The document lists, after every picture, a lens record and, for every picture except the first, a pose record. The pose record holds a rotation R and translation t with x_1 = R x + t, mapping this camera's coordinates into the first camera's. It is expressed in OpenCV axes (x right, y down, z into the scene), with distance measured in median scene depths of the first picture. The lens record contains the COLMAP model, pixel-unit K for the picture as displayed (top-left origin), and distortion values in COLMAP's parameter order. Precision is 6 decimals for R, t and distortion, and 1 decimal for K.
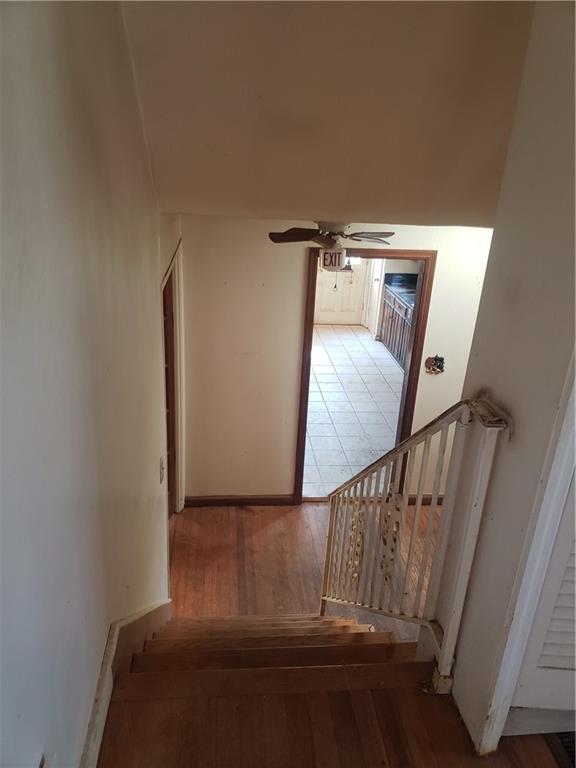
lens RADIAL K [[597.0, 0, 288.0], [0, 597.0, 384.0], [0, 0, 1]] dist [0.122001, -0.163594]
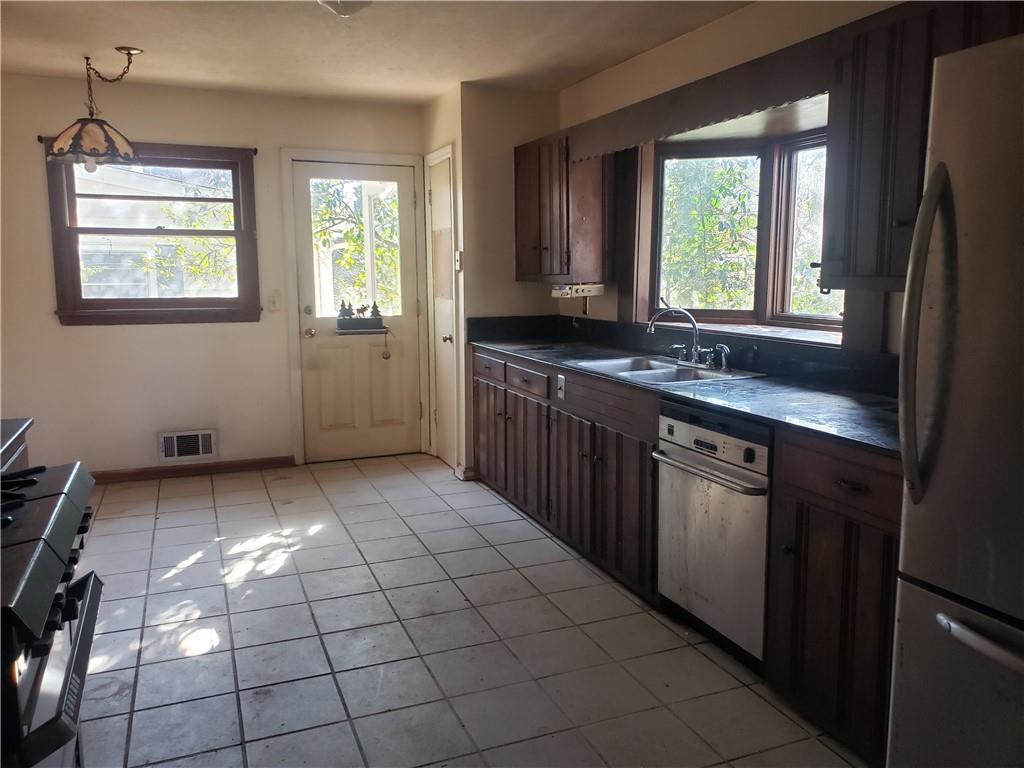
lens RADIAL K [[787.4, 0, 509.1], [0, 787.4, 346.8], [0, 0, 1]] dist [0.042077, -0.001573]
pose [[0.957213, -0.073204, 0.279973, 0.033314], [0.146457, 0.956972, -0.250509, -0.022304], [-0.249588, 0.280795, 0.926747, 0.487242]]
